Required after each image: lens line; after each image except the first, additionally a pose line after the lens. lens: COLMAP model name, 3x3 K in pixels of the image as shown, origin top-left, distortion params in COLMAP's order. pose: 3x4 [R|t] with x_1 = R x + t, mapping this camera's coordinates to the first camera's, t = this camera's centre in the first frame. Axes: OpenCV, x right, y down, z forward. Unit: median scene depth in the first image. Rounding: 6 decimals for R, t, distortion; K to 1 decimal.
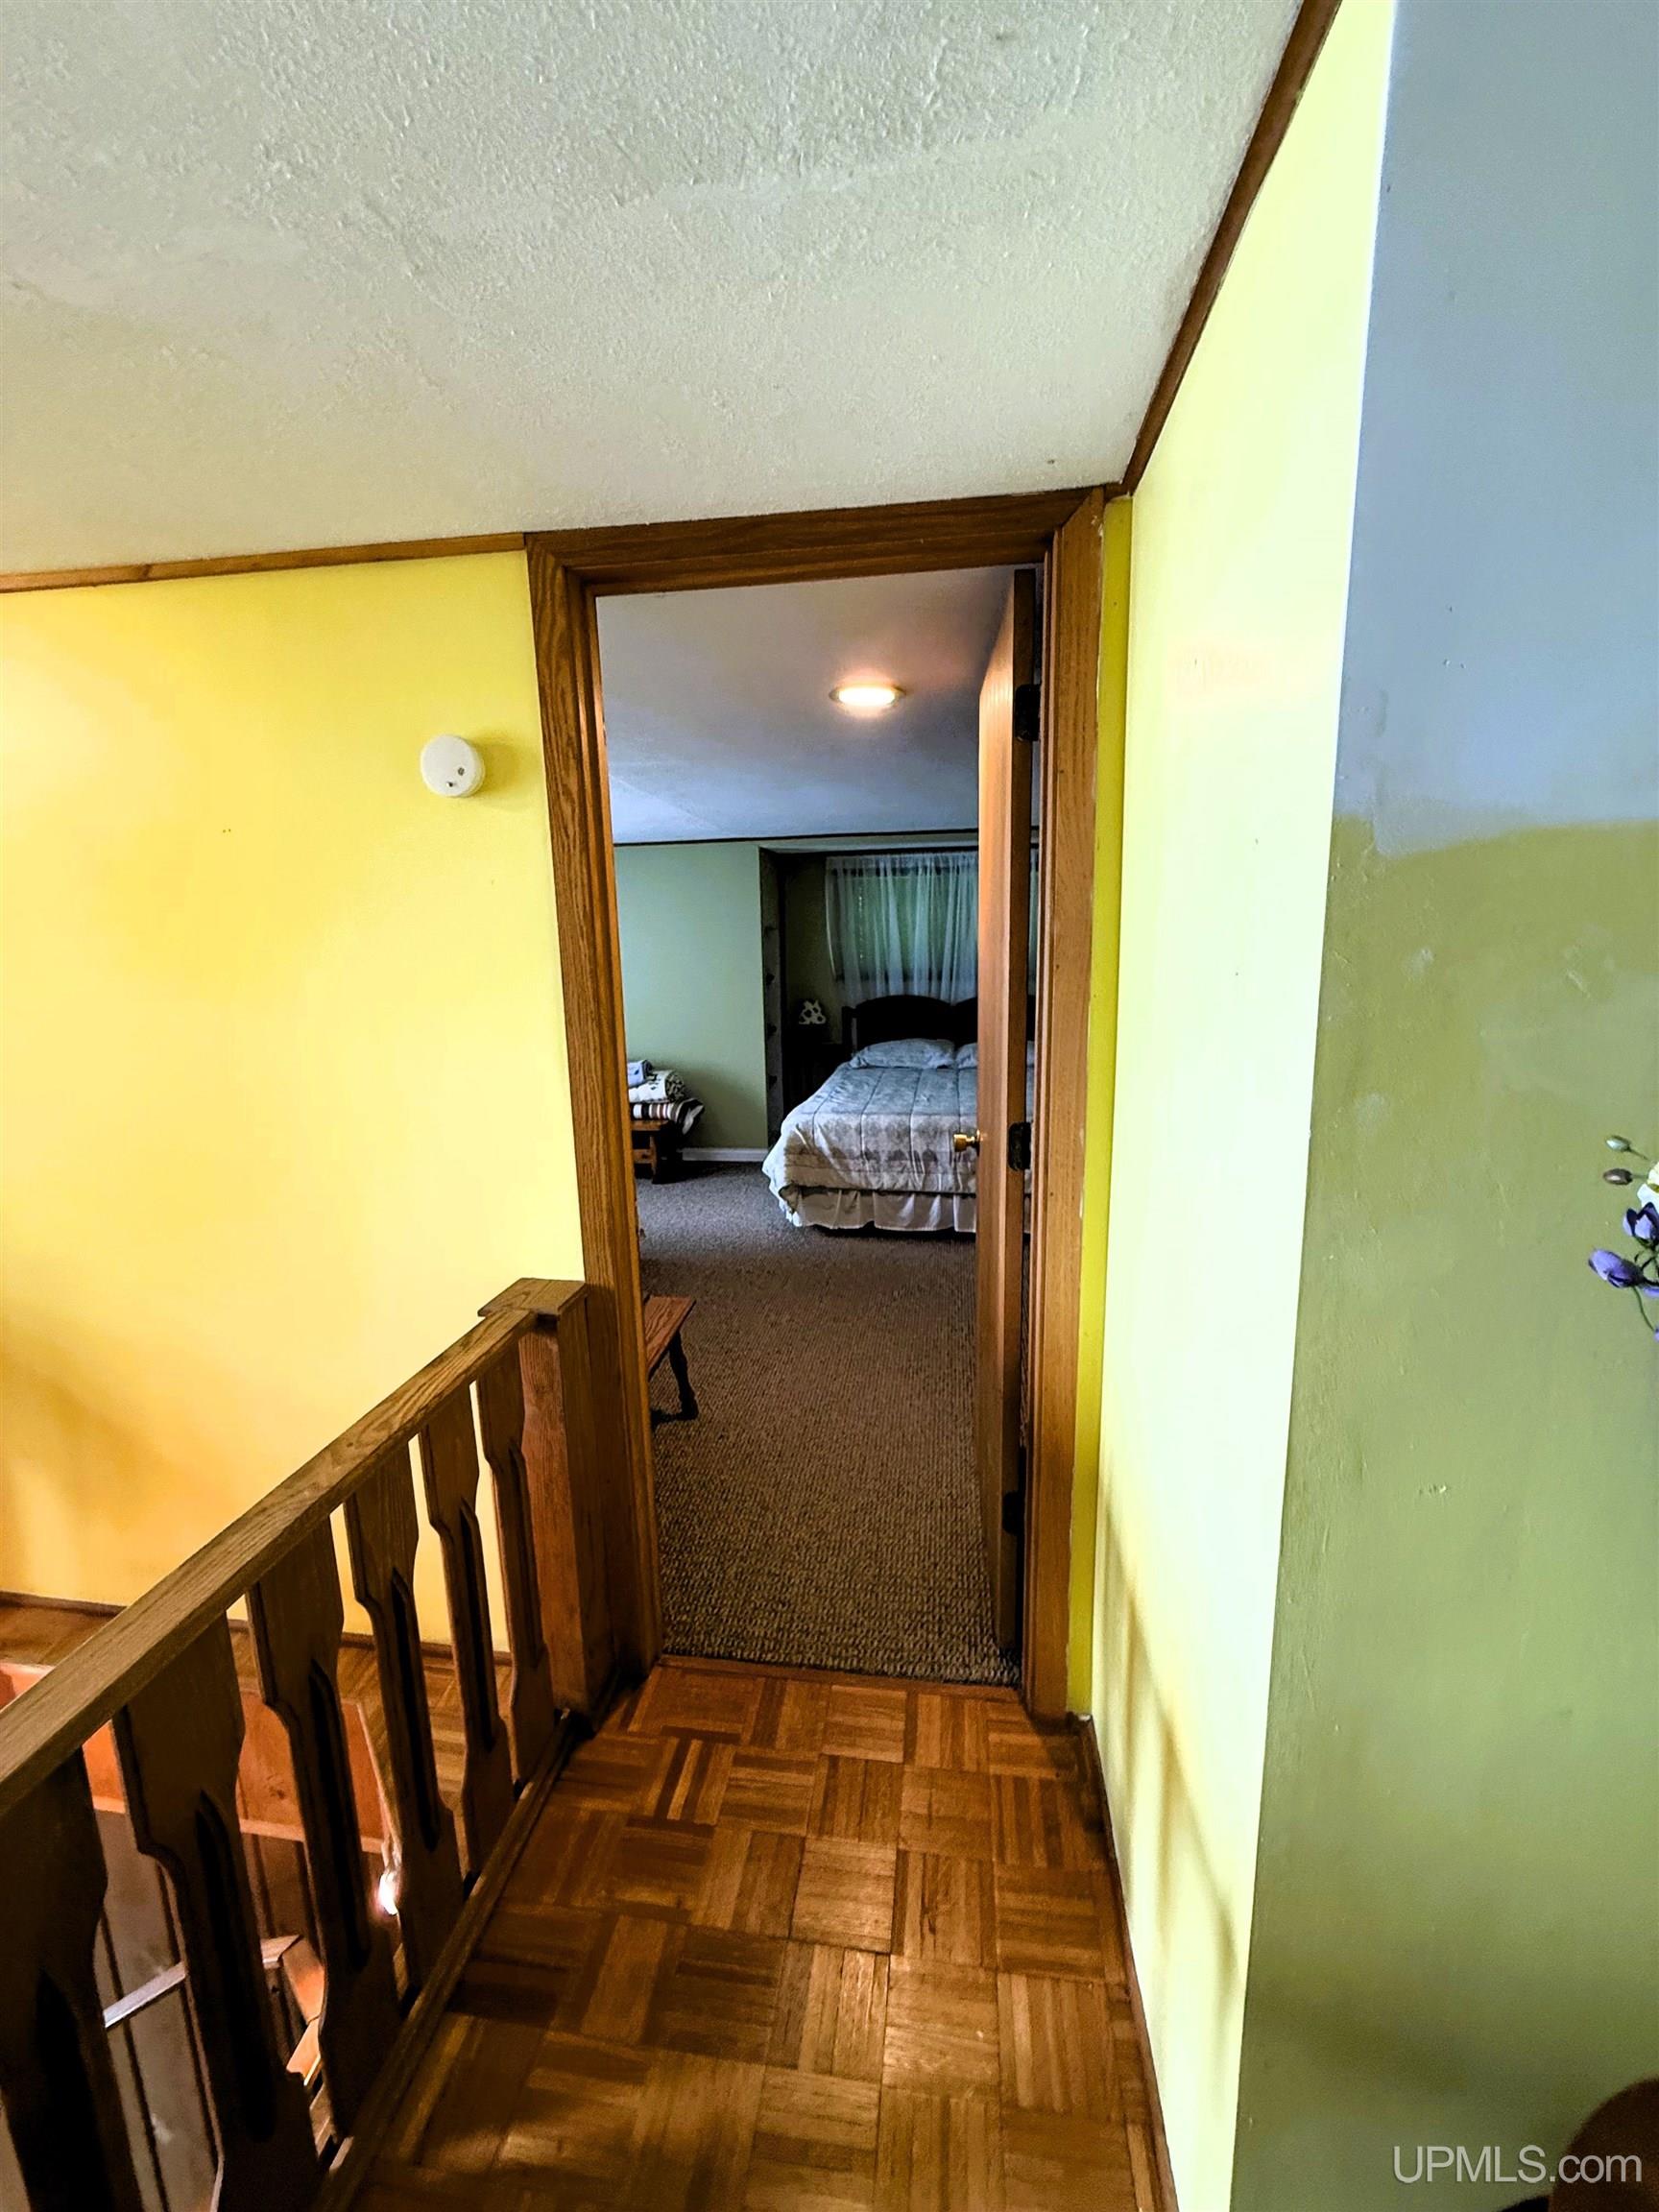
lens RADIAL K [[890.0, 0, 829.2], [0, 890.0, 1103.0], [0, 0, 1]] dist [-0.000311, -0.000072]
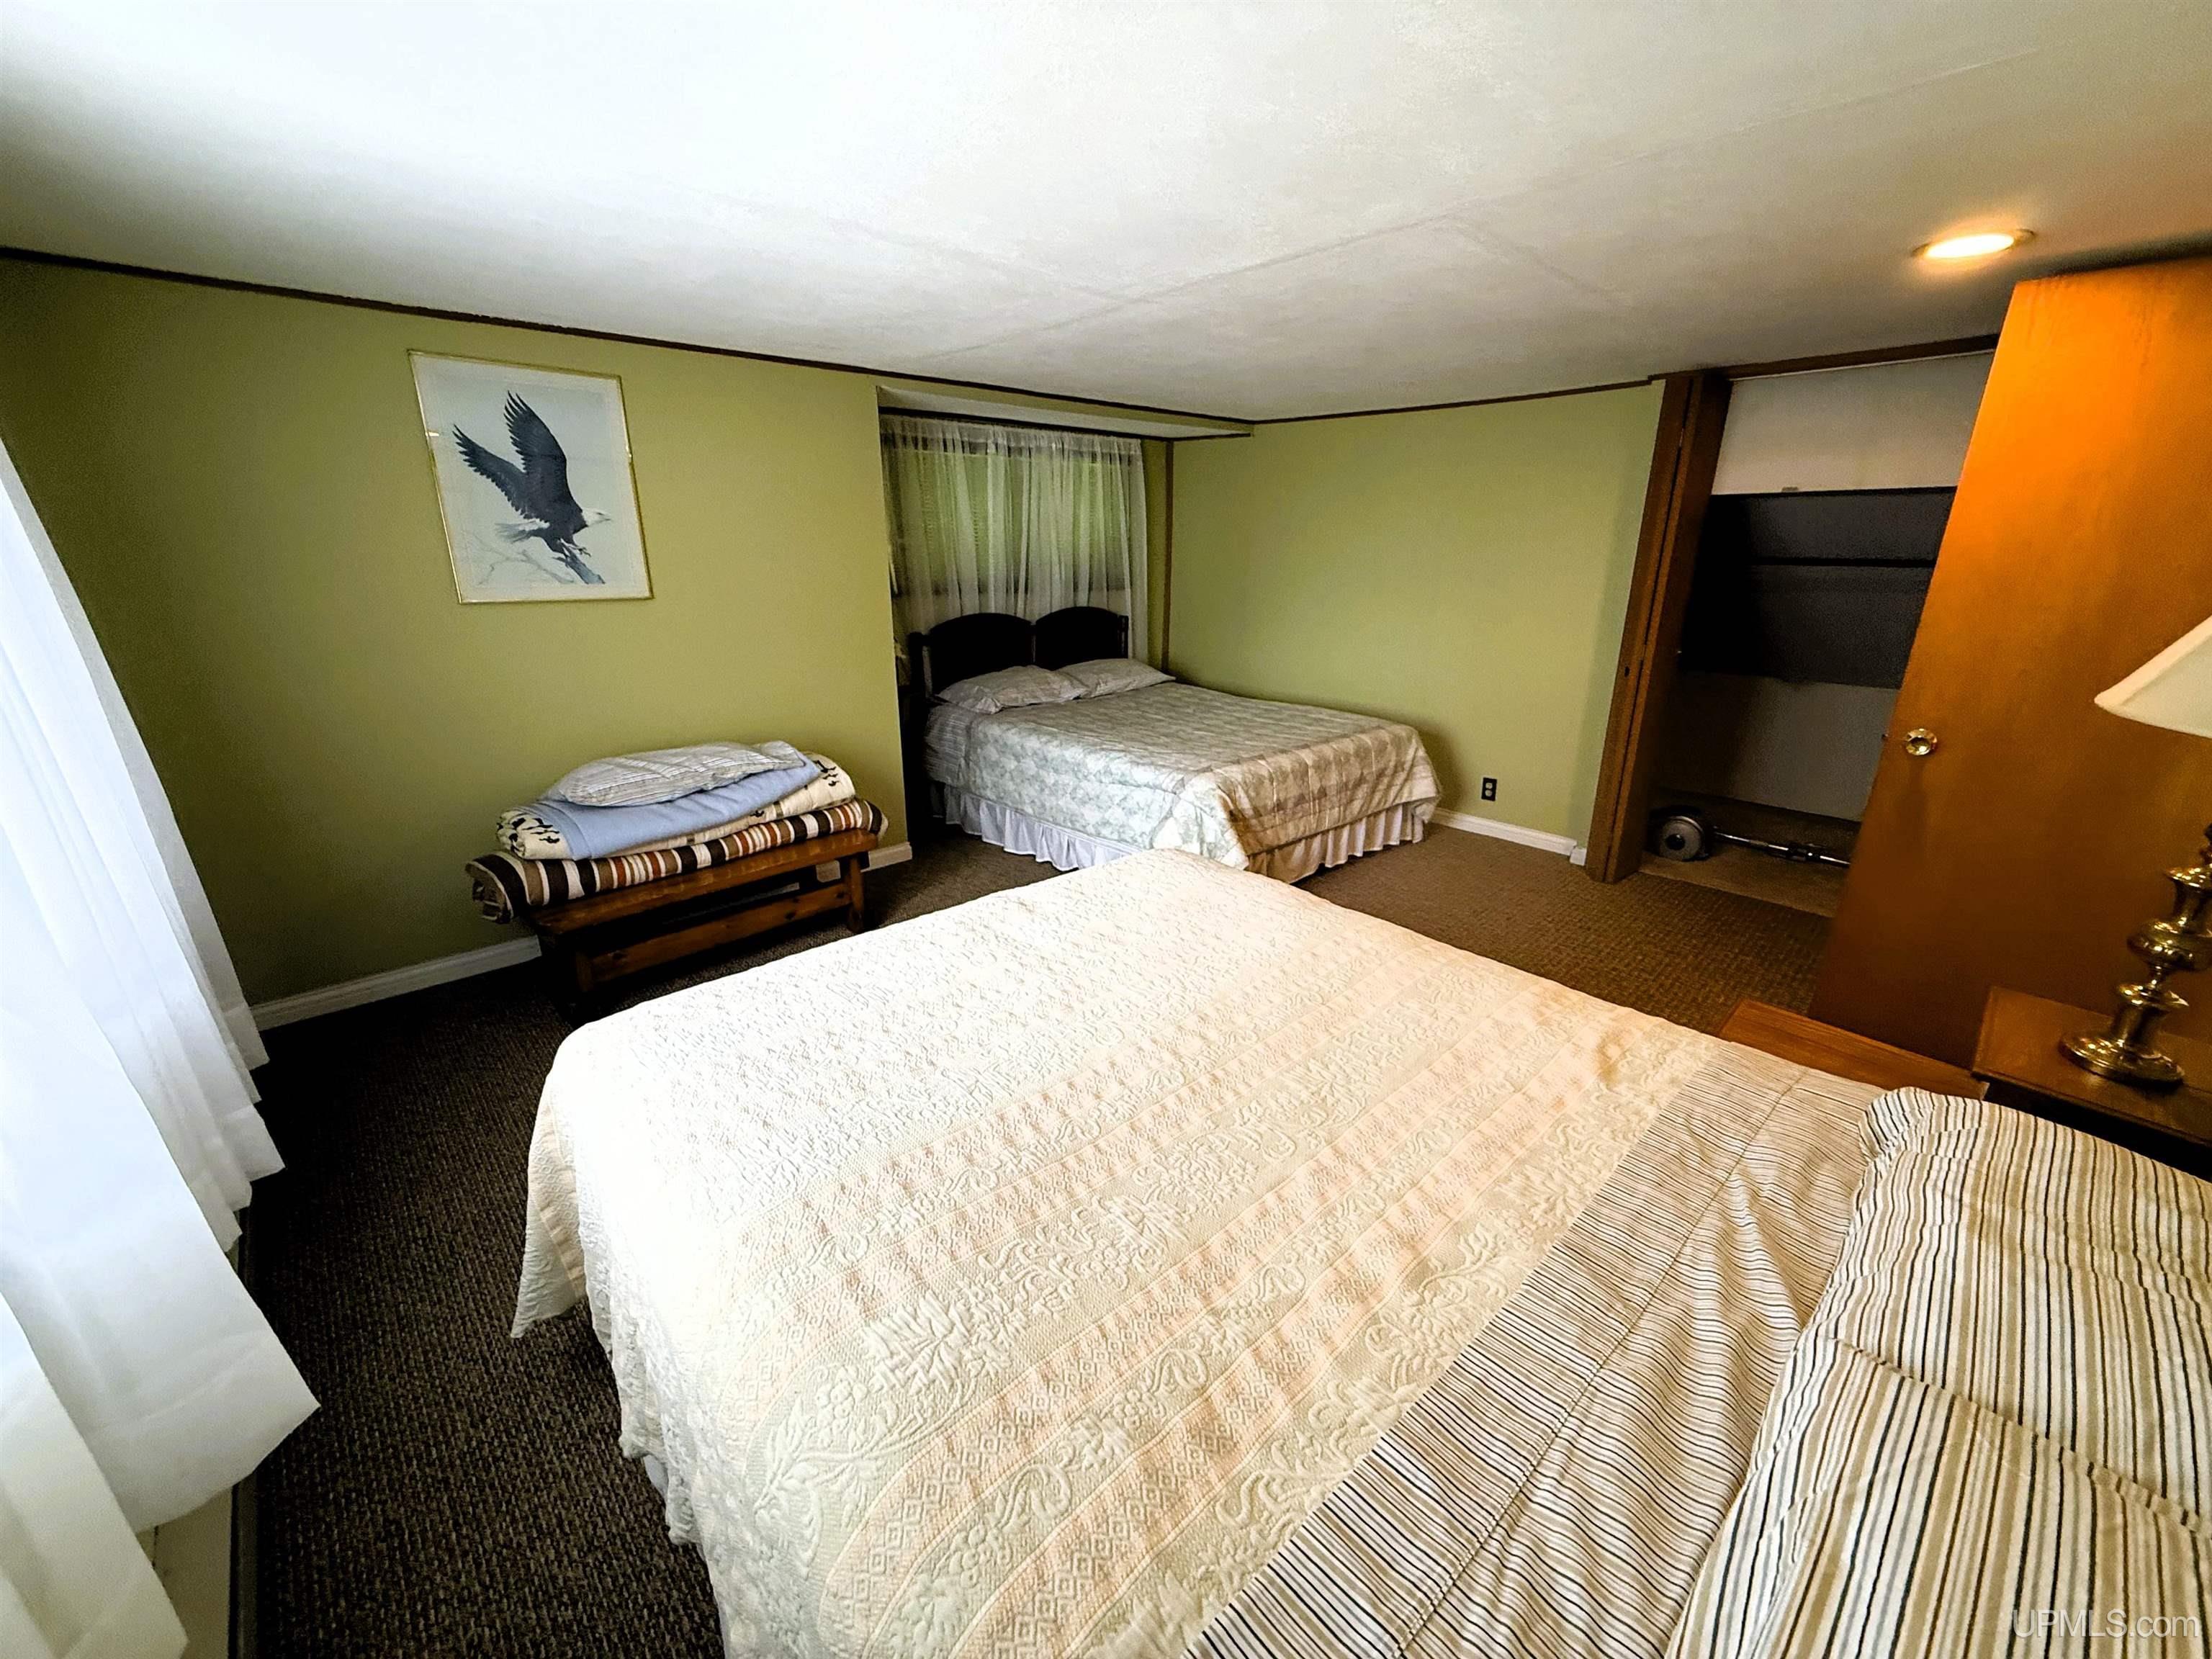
lens RADIAL K [[890.0, 0, 1109.8], [0, 890.0, 823.3], [0, 0, 1]] dist [-0.000311, -0.000072]
pose [[0.633439, -0.215695, 0.743122, -0.670822], [0.128500, 0.976351, 0.173857, -0.089480], [-0.763049, -0.014637, 0.646175, 0.581090]]
